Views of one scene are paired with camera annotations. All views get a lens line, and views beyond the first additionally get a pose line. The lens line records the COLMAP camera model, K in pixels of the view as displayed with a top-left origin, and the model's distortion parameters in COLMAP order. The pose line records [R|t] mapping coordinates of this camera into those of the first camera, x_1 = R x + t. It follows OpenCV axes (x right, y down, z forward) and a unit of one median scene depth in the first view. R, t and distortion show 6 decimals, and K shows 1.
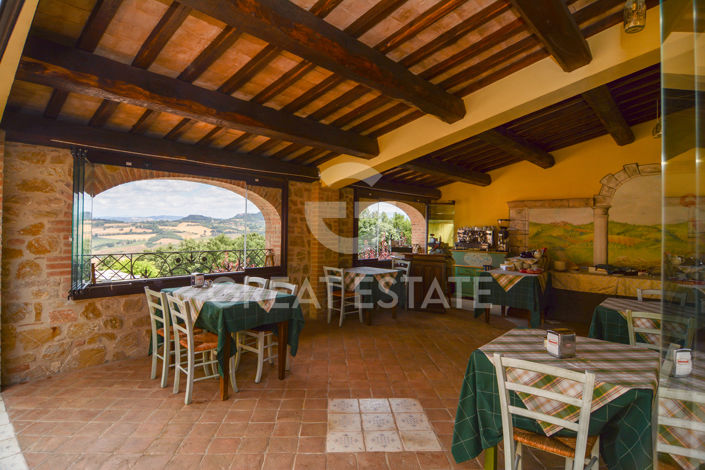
lens RADIAL K [[364.1, 0, 352.5], [0, 364.1, 235.0], [0, 0, 1]] dist [-0.000101, -0.000767]
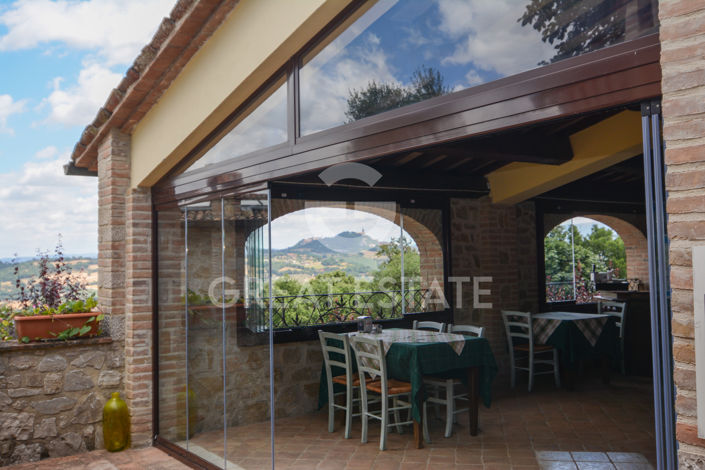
lens RADIAL K [[694.1, 0, 352.5], [0, 694.1, 235.0], [0, 0, 1]] dist [-0.009041, -0.007097]
pose [[0.975561, -0.045374, -0.214994, -0.068670], [0.033588, 0.997742, -0.058162, 0.004569], [0.217148, 0.049519, 0.974882, -0.468919]]
